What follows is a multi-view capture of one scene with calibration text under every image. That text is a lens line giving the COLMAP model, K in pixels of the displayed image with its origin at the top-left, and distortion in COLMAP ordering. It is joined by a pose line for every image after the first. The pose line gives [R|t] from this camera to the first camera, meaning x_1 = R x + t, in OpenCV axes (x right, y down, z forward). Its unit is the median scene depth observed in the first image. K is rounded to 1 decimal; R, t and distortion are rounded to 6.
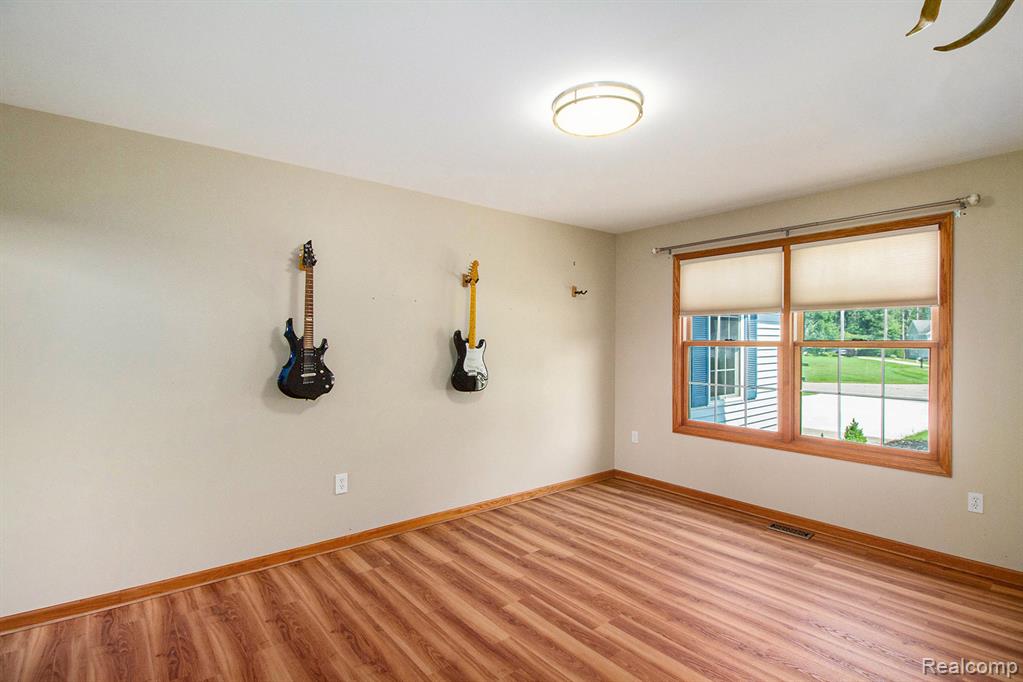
lens RADIAL K [[485.7, 0, 503.9], [0, 485.7, 345.2], [0, 0, 1]] dist [-0.002213, -0.004195]
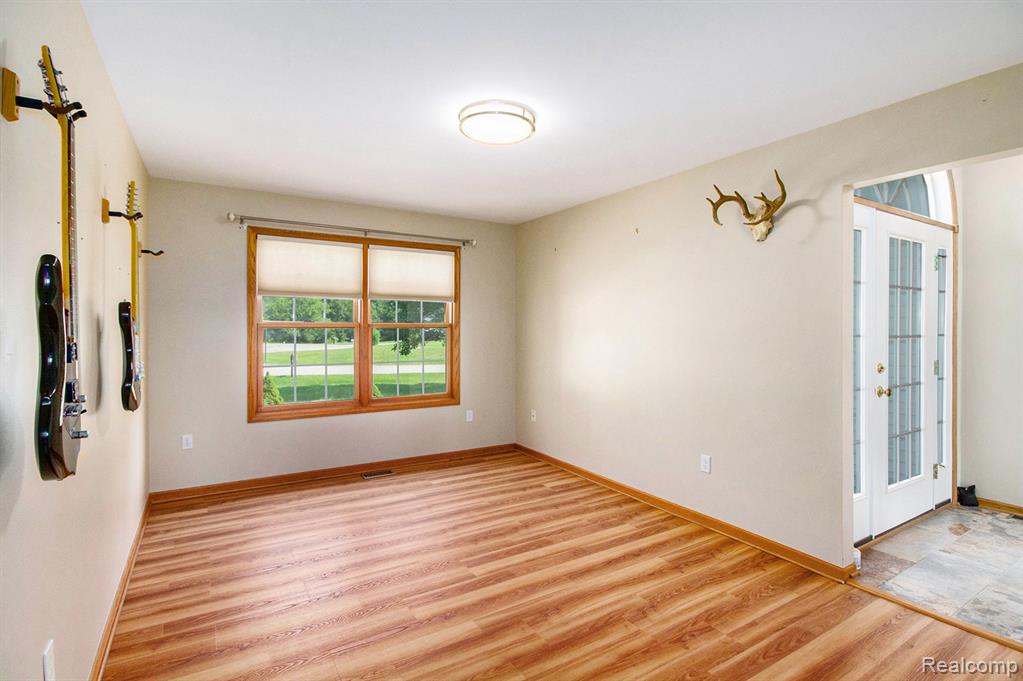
lens RADIAL K [[485.7, 0, 504.2], [0, 485.7, 336.8], [0, 0, 1]] dist [-0.002213, -0.004195]
pose [[0.148588, -0.025756, 0.988564, -0.568245], [0.001393, 0.999665, 0.025836, -0.004185], [-0.988898, -0.002462, 0.148574, 0.474140]]
